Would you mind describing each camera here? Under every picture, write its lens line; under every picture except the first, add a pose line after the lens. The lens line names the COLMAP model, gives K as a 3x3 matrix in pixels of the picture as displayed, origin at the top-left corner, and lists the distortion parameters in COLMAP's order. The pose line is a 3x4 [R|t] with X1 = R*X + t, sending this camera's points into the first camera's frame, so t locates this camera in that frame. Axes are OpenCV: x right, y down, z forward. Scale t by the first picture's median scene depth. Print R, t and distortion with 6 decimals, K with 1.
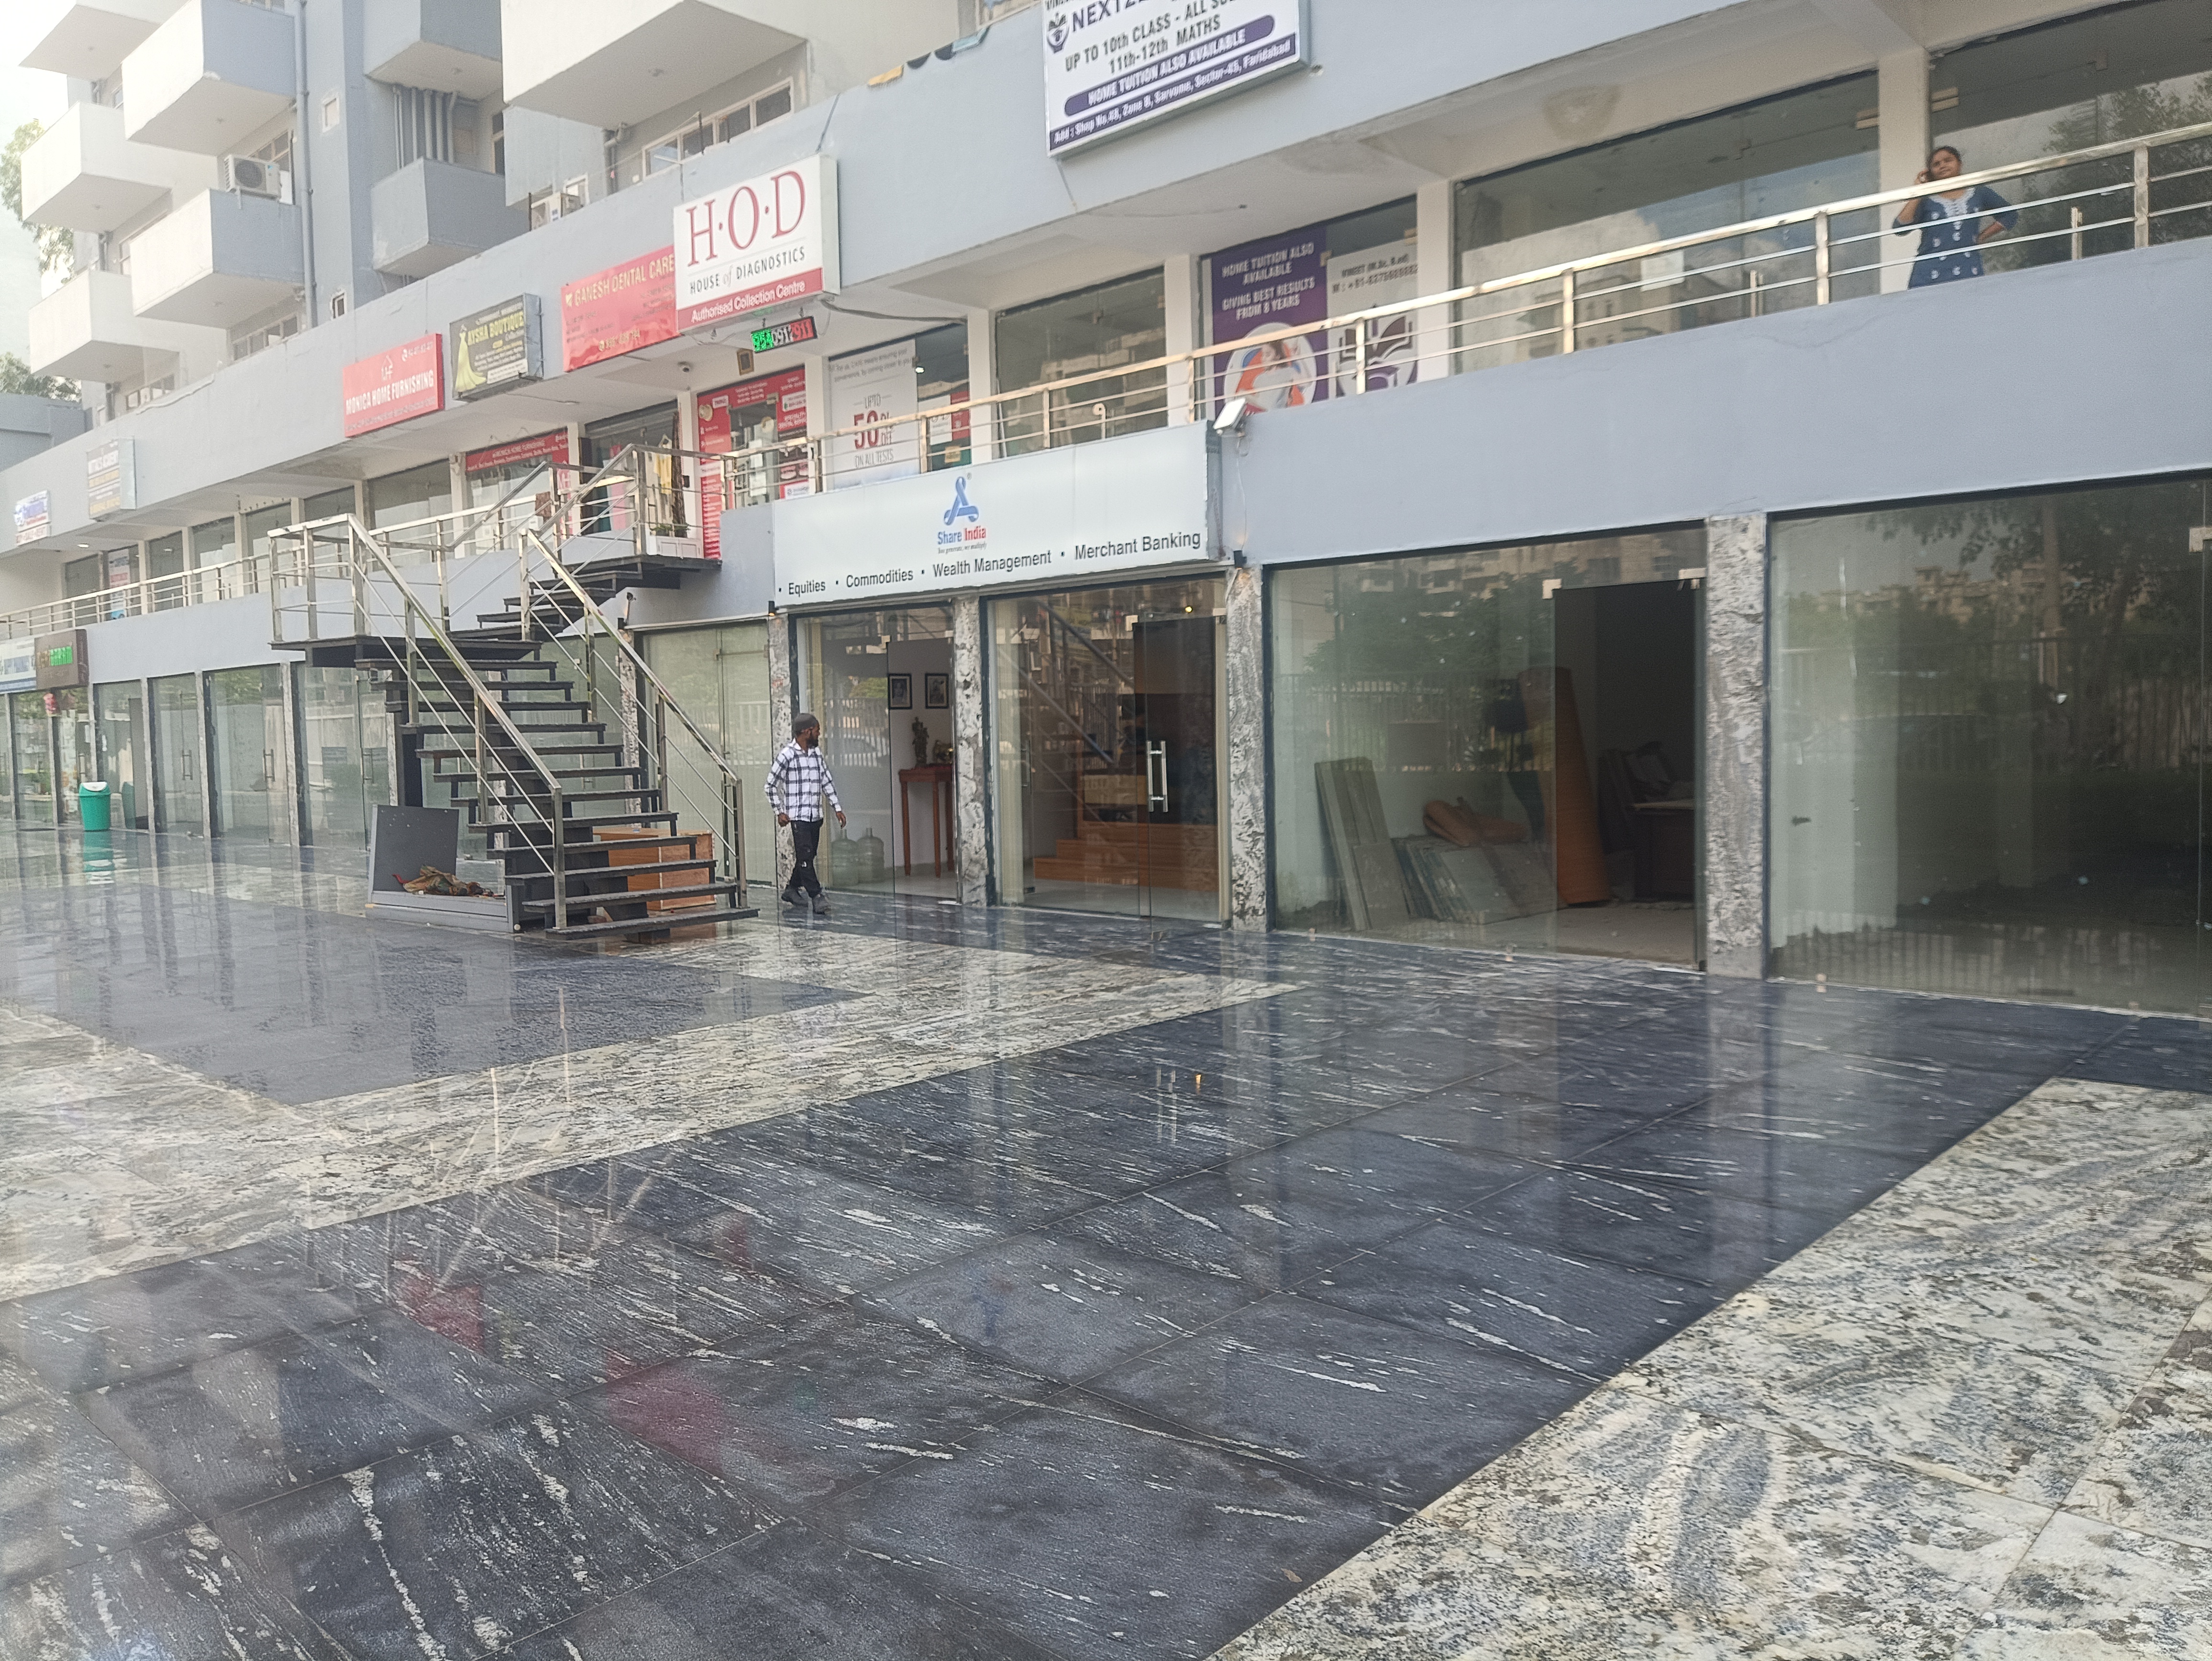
lens RADIAL K [[1601.5, 0, 1106.0], [0, 1601.5, 830.5], [0, 0, 1]] dist [0.105869, -0.162411]
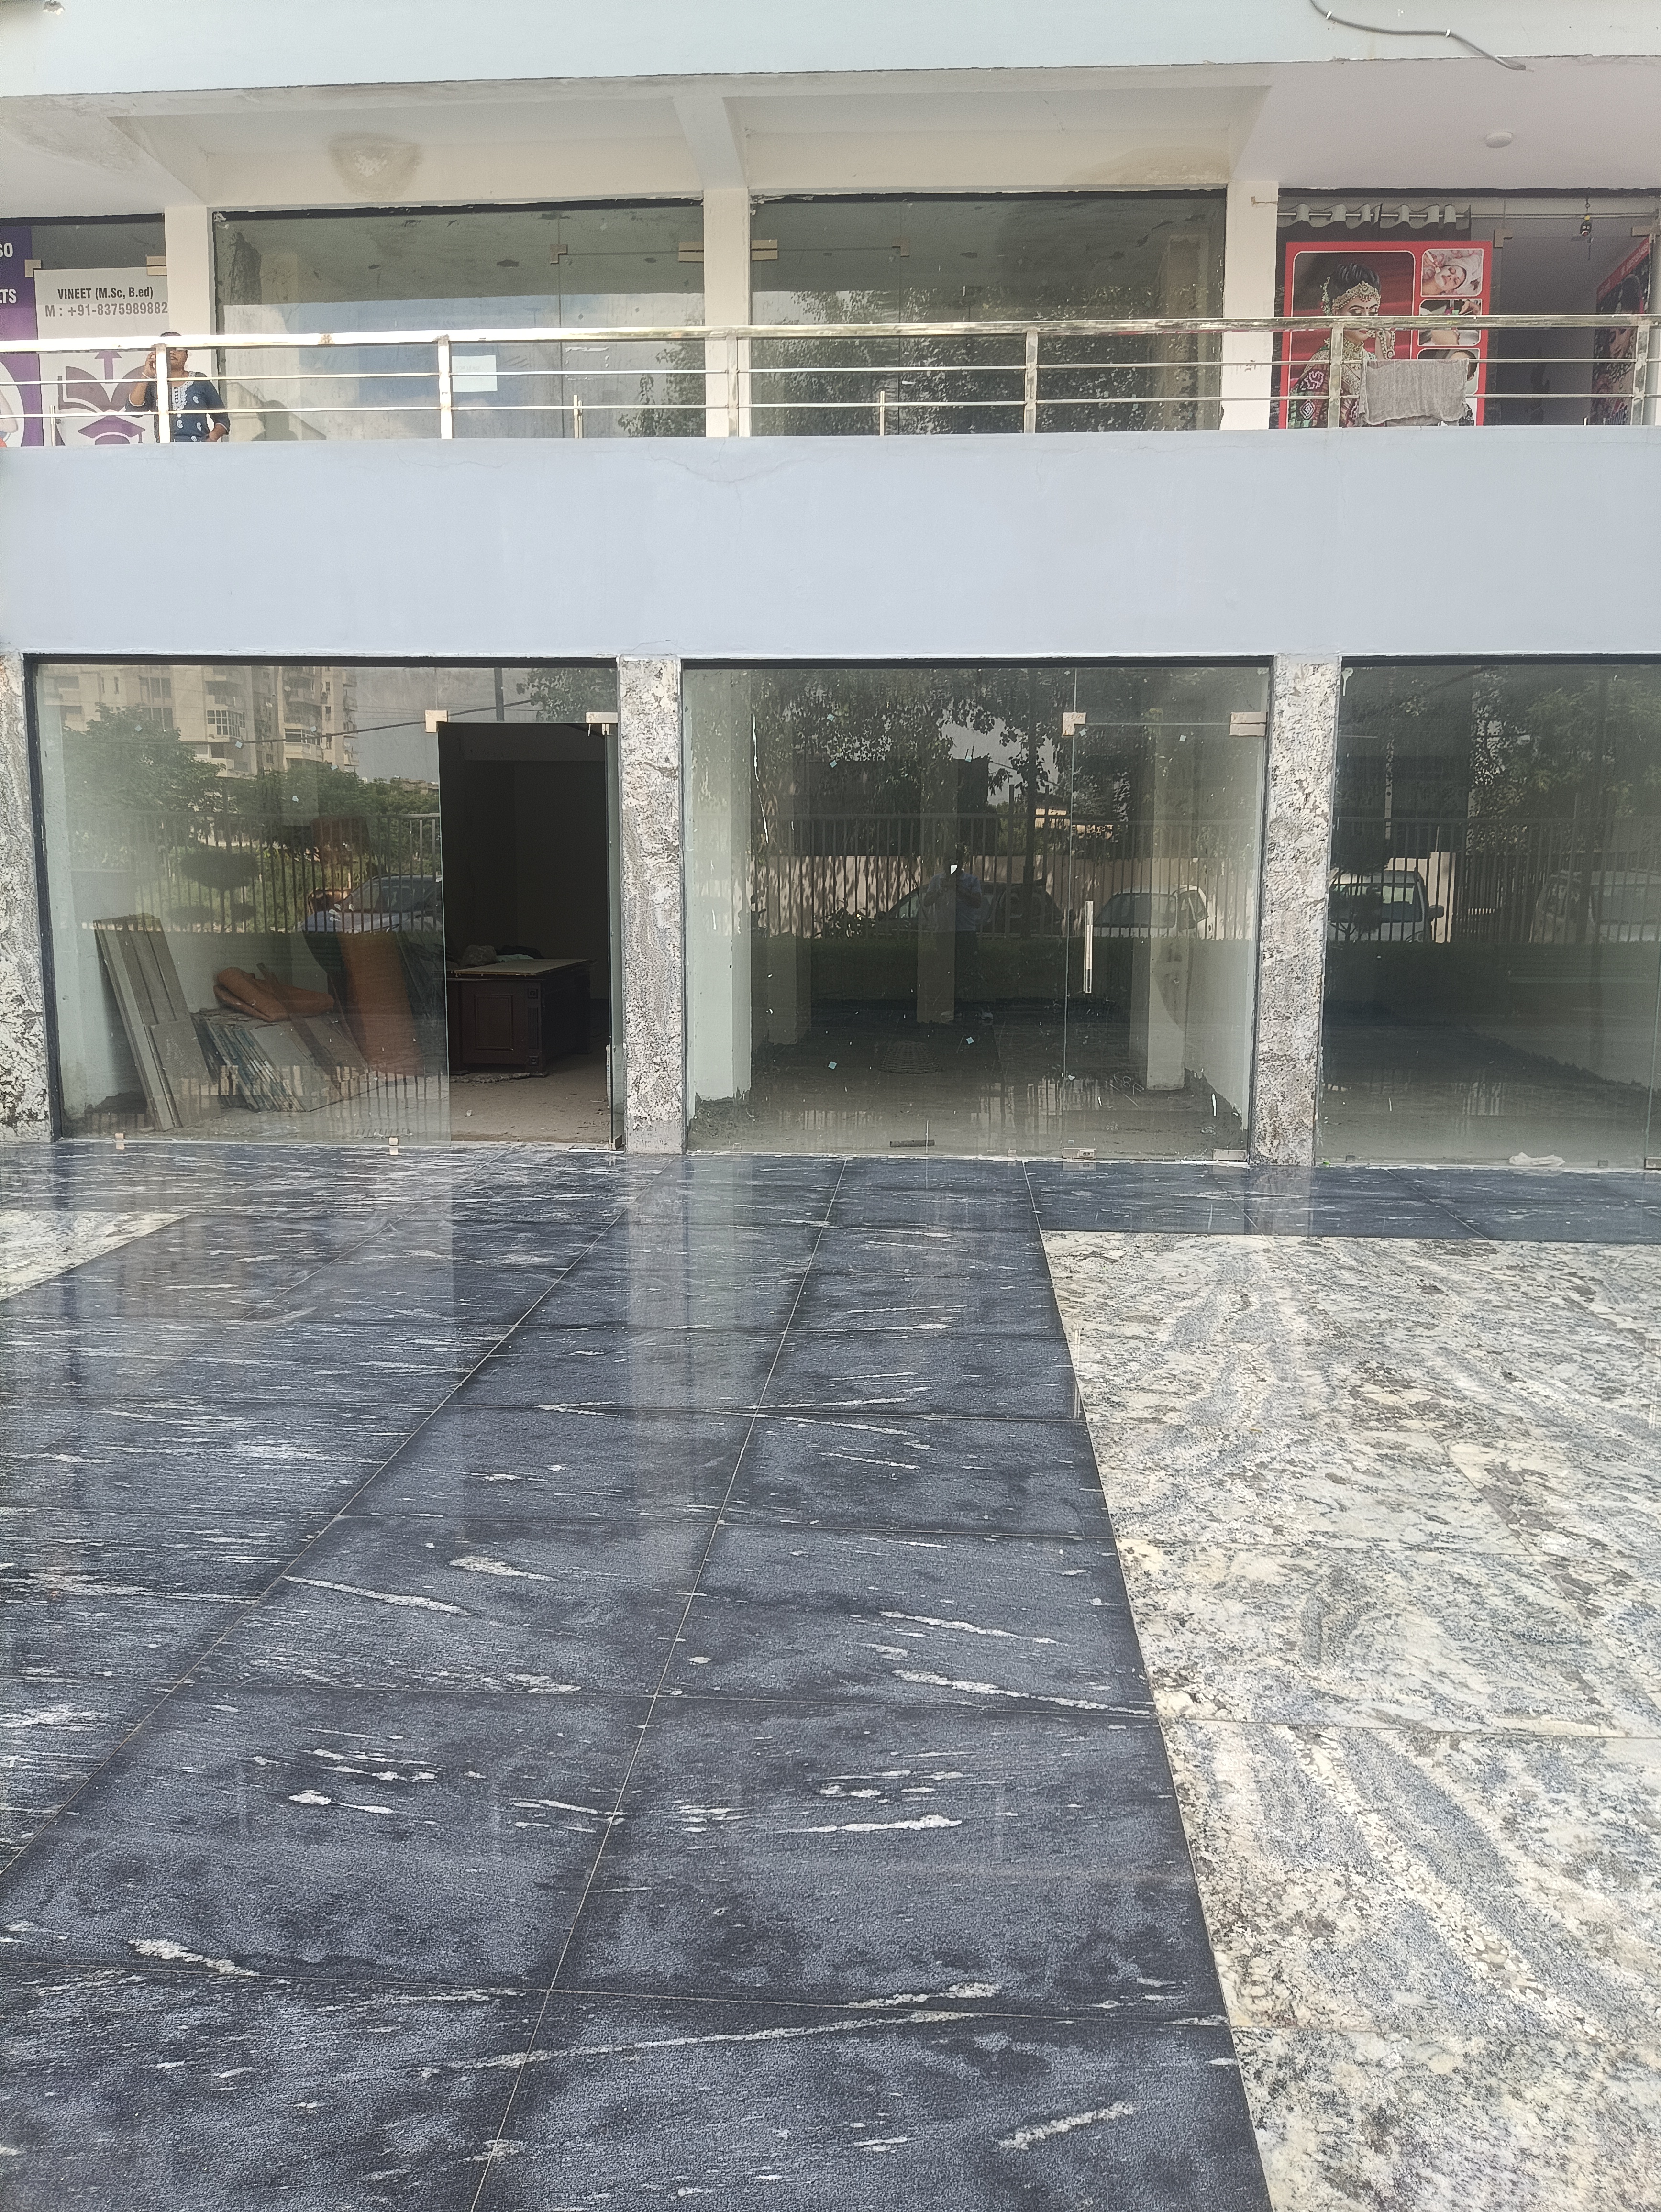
lens RADIAL K [[1601.5, 0, 839.5], [0, 1601.5, 1111.5], [0, 0, 1]] dist [0.105869, -0.162411]
pose [[0.777114, -0.065772, 0.625914, -0.201083], [0.019253, 0.996543, 0.080816, -0.014665], [-0.629065, -0.050752, 0.775694, 0.342672]]
